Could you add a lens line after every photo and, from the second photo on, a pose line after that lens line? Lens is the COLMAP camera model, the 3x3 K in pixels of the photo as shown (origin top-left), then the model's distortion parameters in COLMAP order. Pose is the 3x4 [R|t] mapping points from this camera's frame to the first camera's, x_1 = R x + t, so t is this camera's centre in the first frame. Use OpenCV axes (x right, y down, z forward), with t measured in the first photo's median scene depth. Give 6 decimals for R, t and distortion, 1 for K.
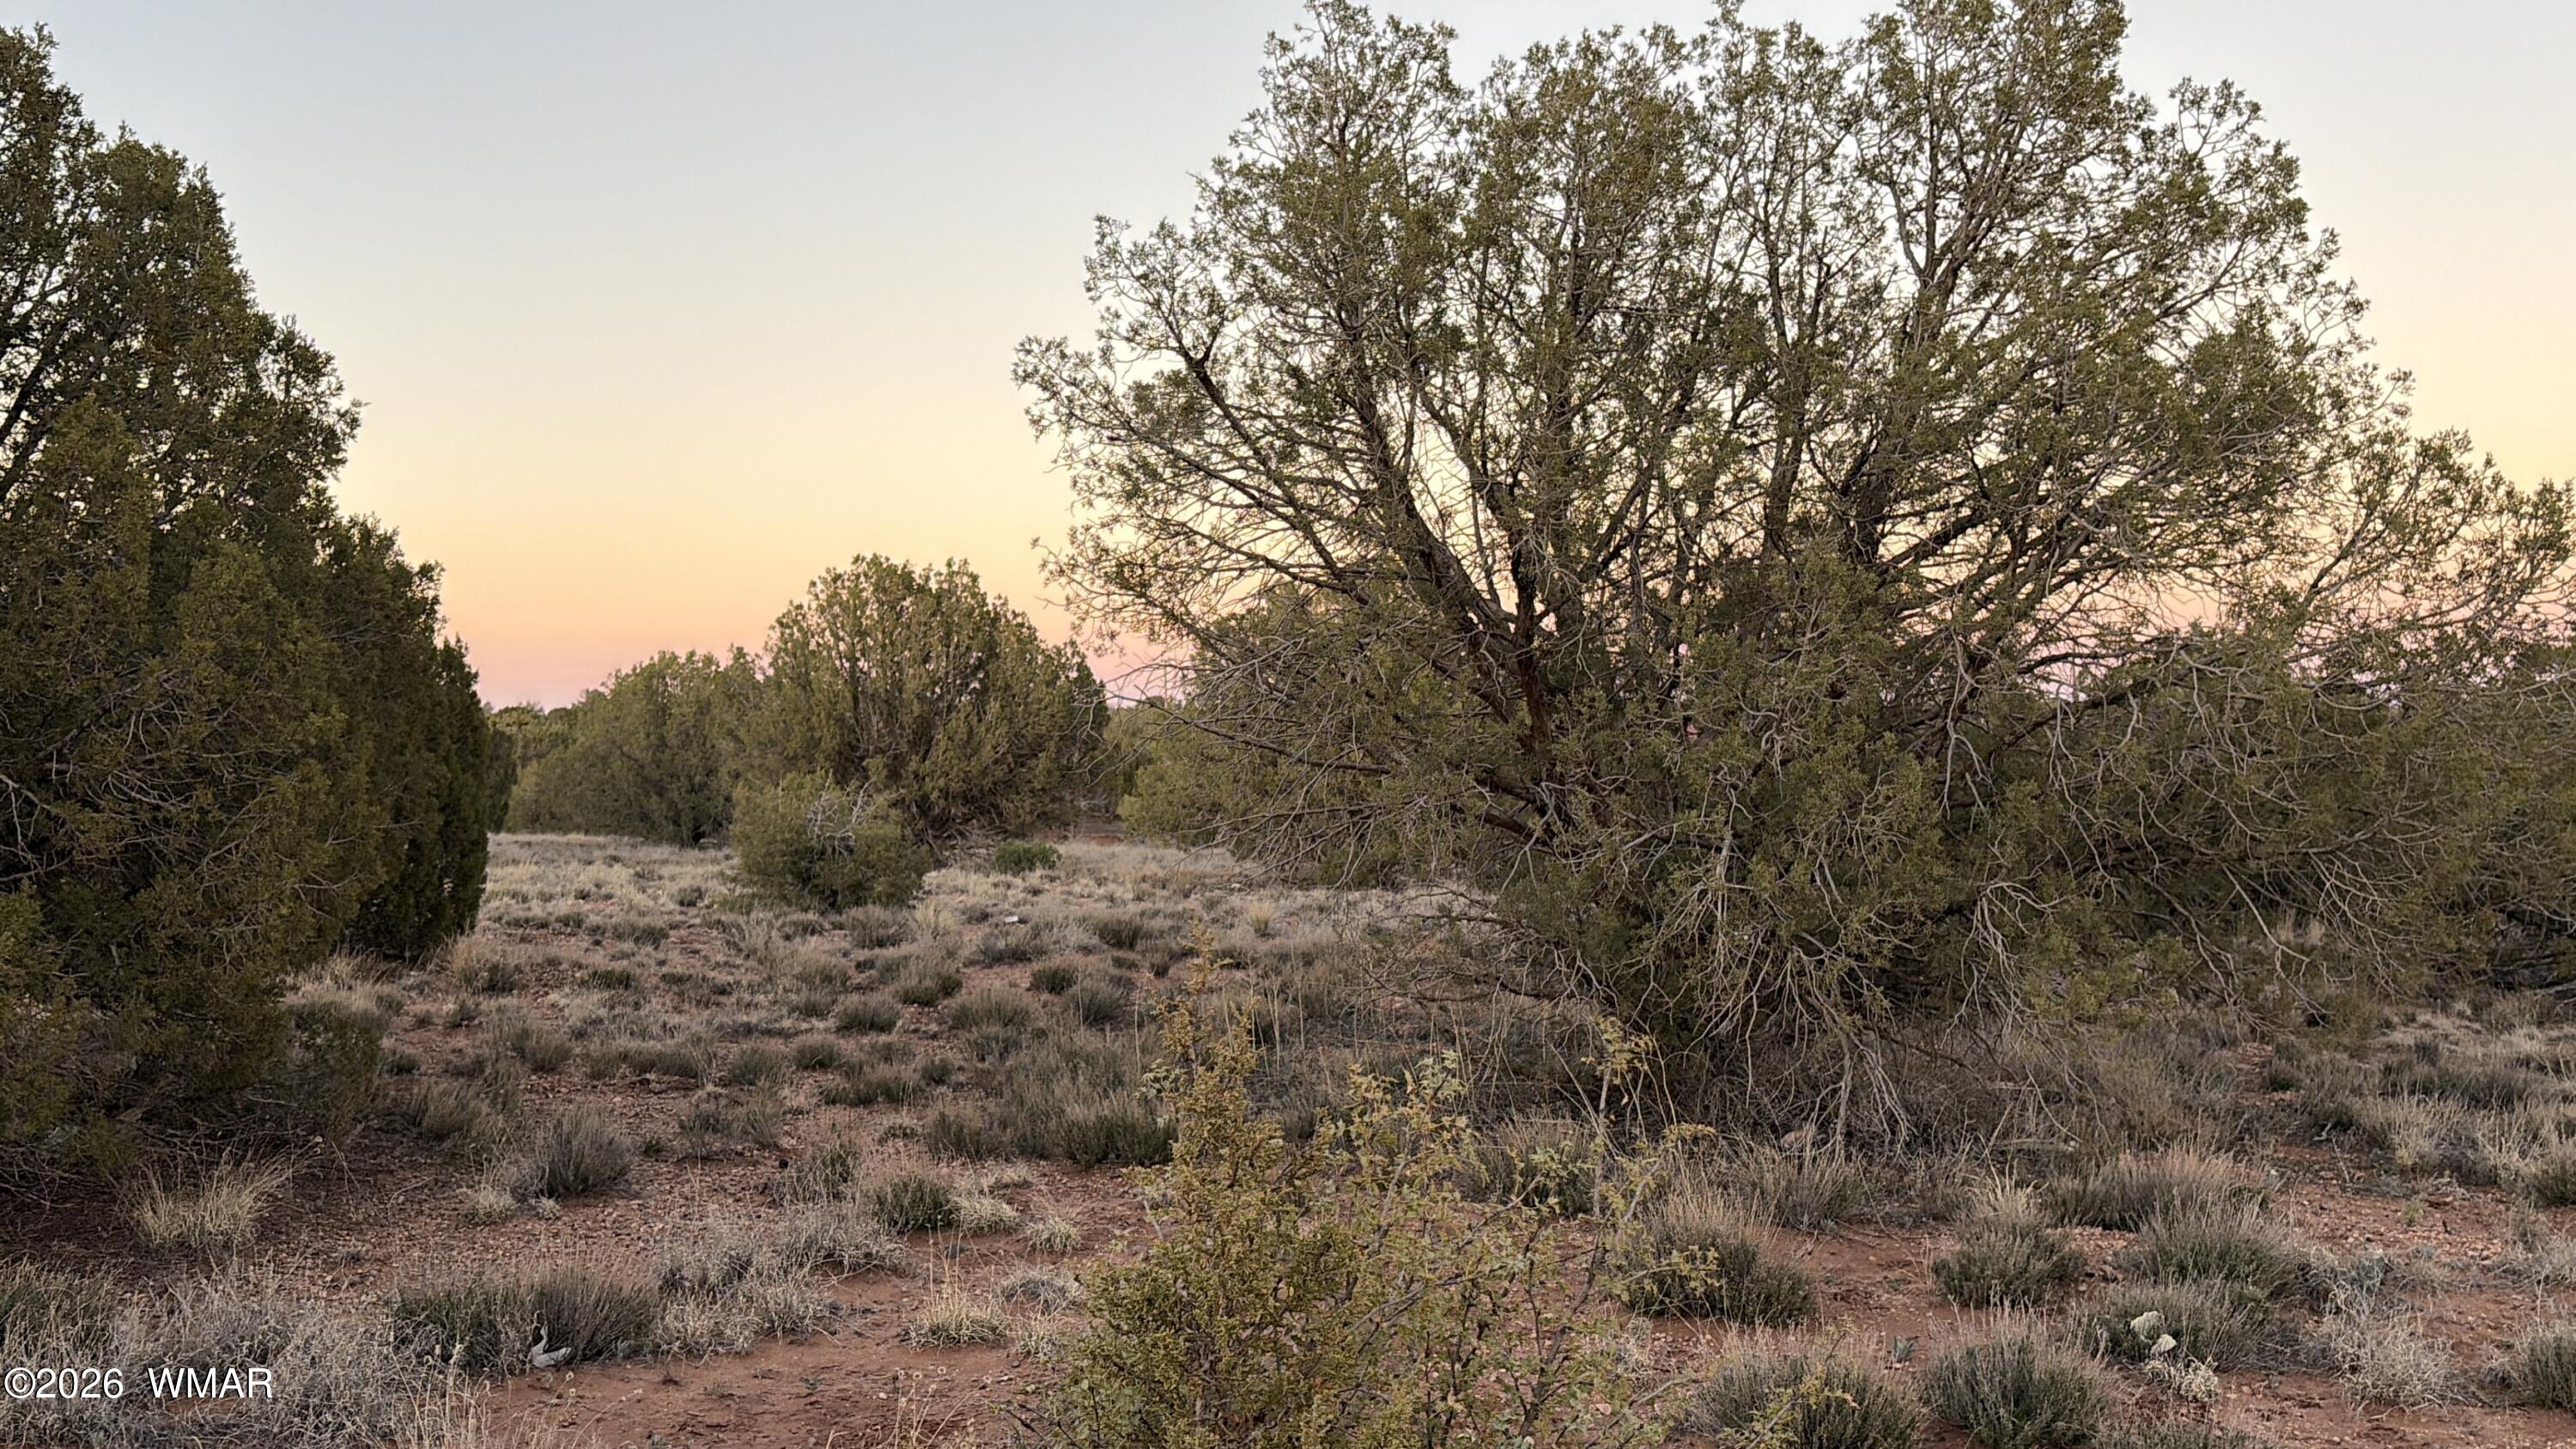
lens RADIAL K [[2323.4, 0, 1287.0], [0, 2323.4, 721.1], [0, 0, 1]] dist [0.037285, -0.071011]
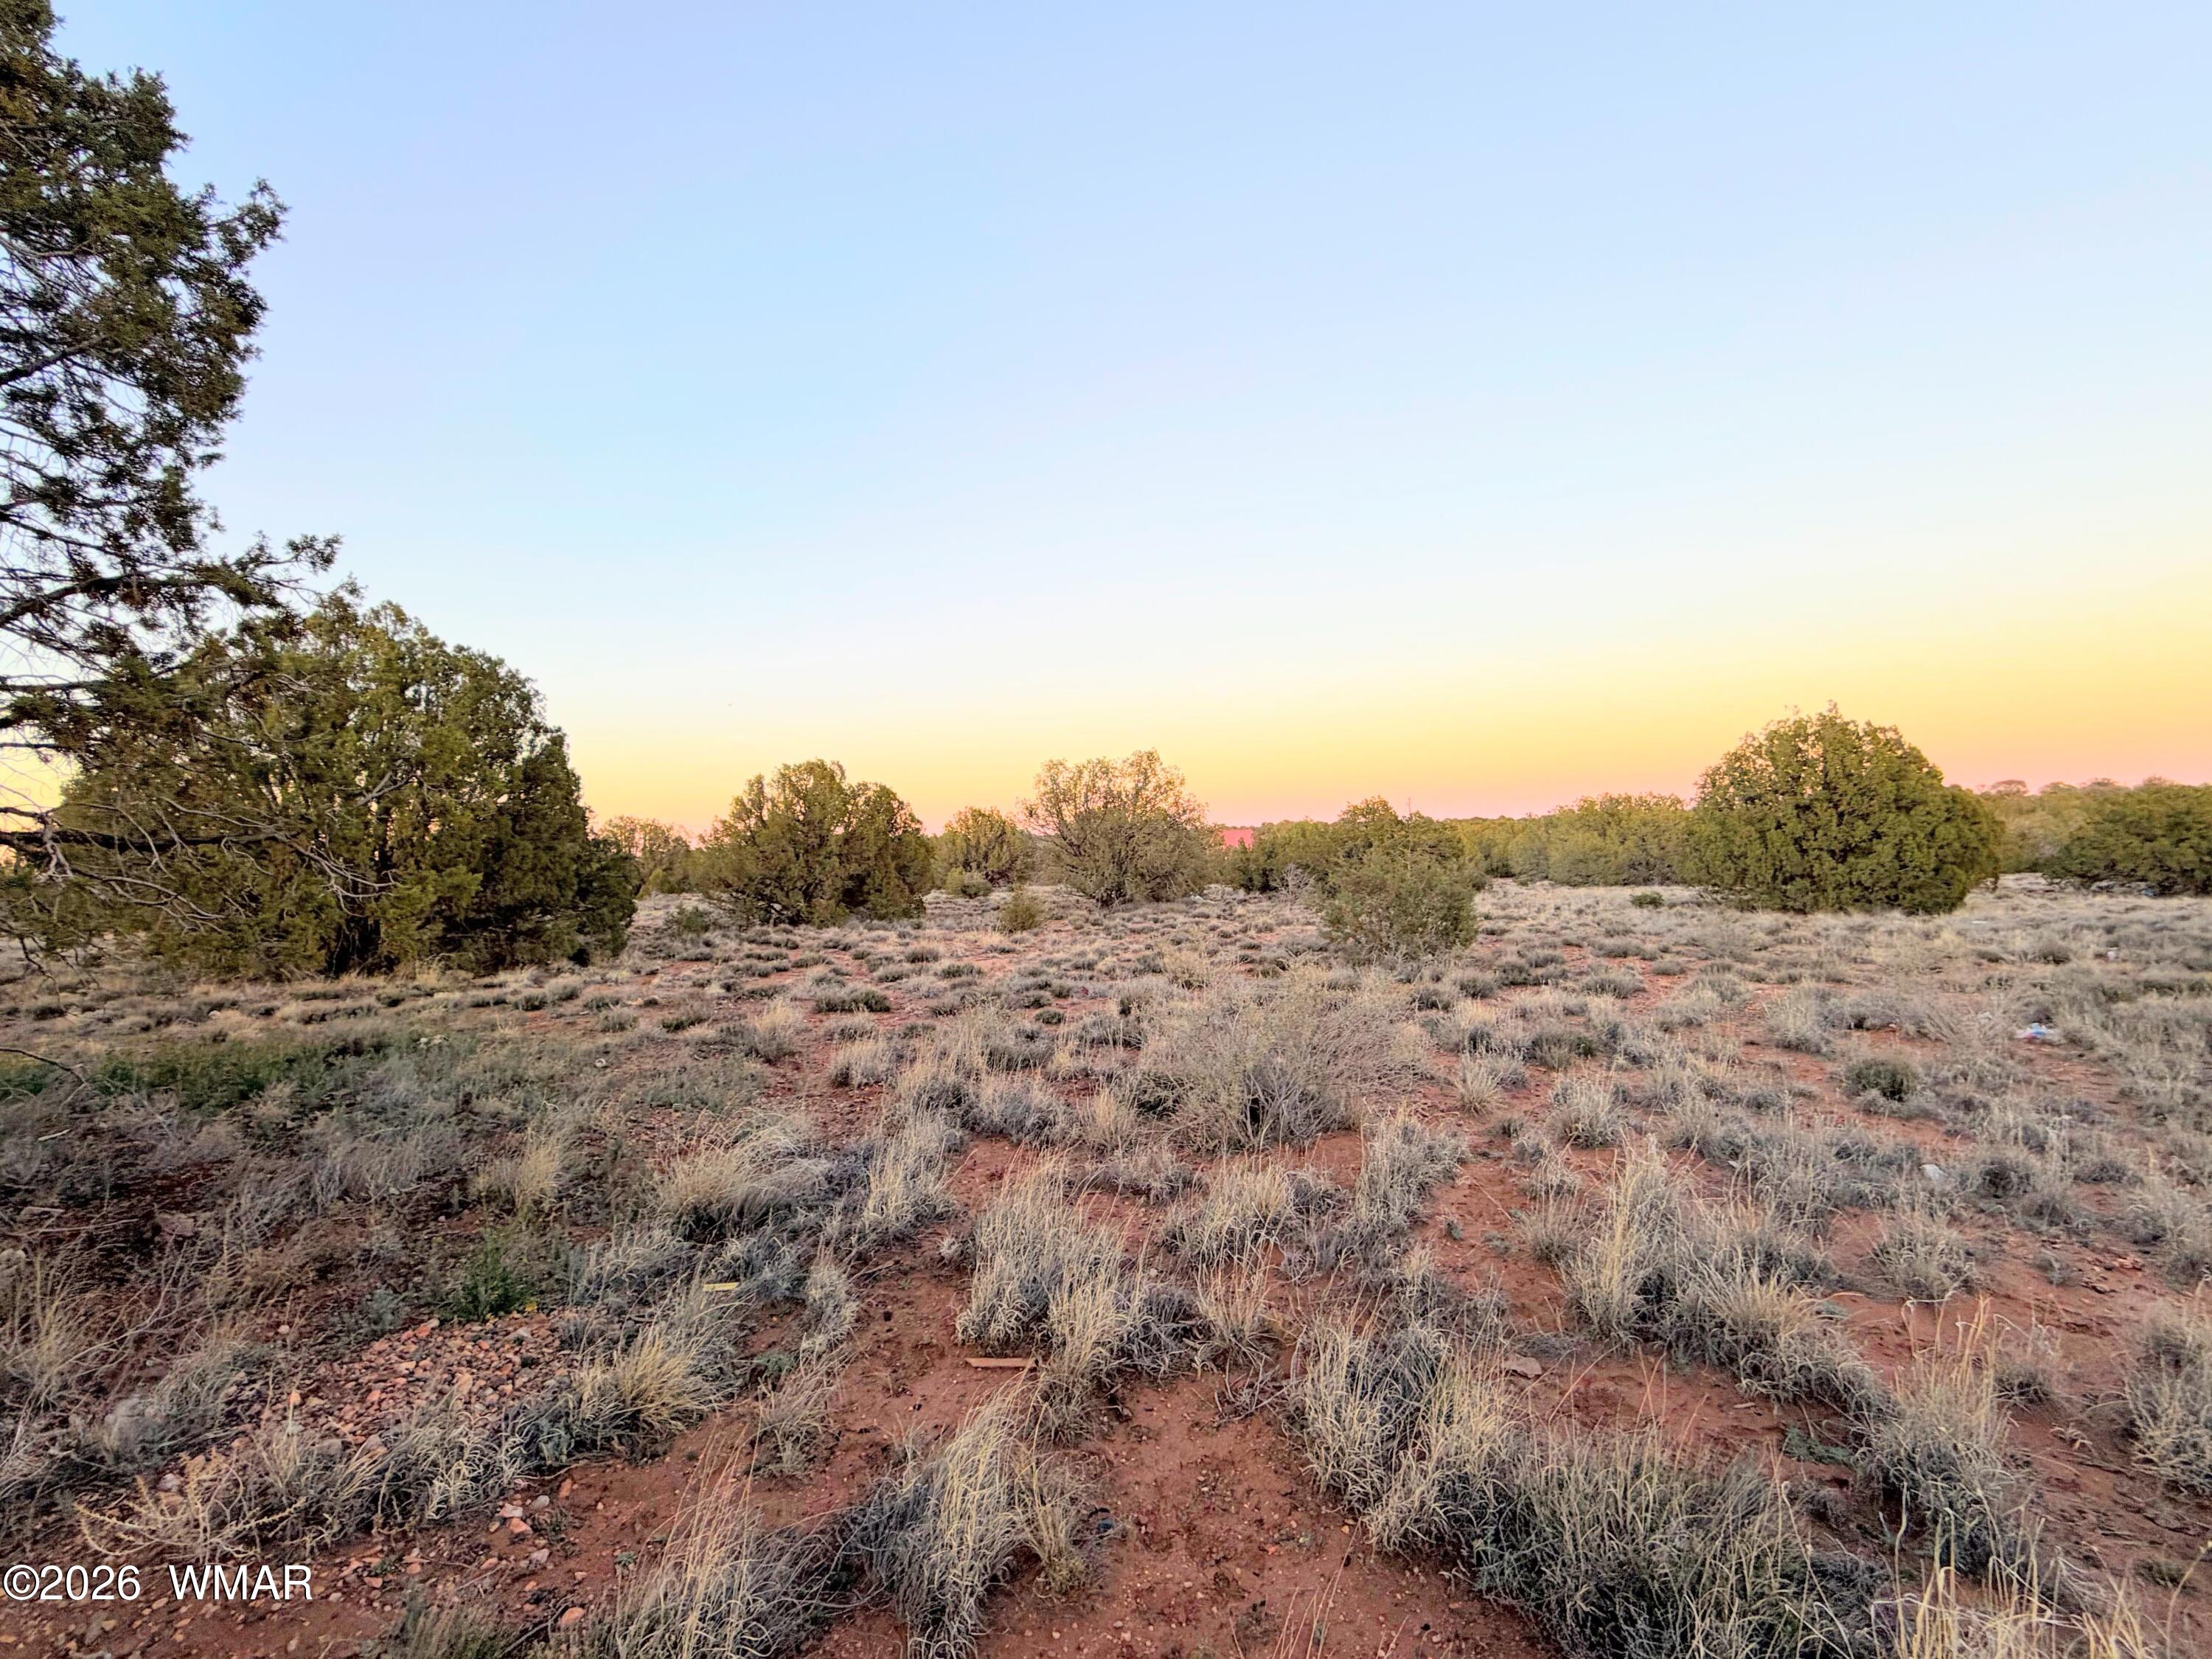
lens RADIAL K [[974.7, 0, 1109.7], [0, 974.7, 828.5], [0, 0, 1]] dist [0.005381, -0.001134]
pose [[0.999130, -0.038241, -0.016629, 0.271592], [0.038101, 0.999236, -0.008694, -0.071424], [0.016949, 0.008053, 0.999824, -2.225409]]
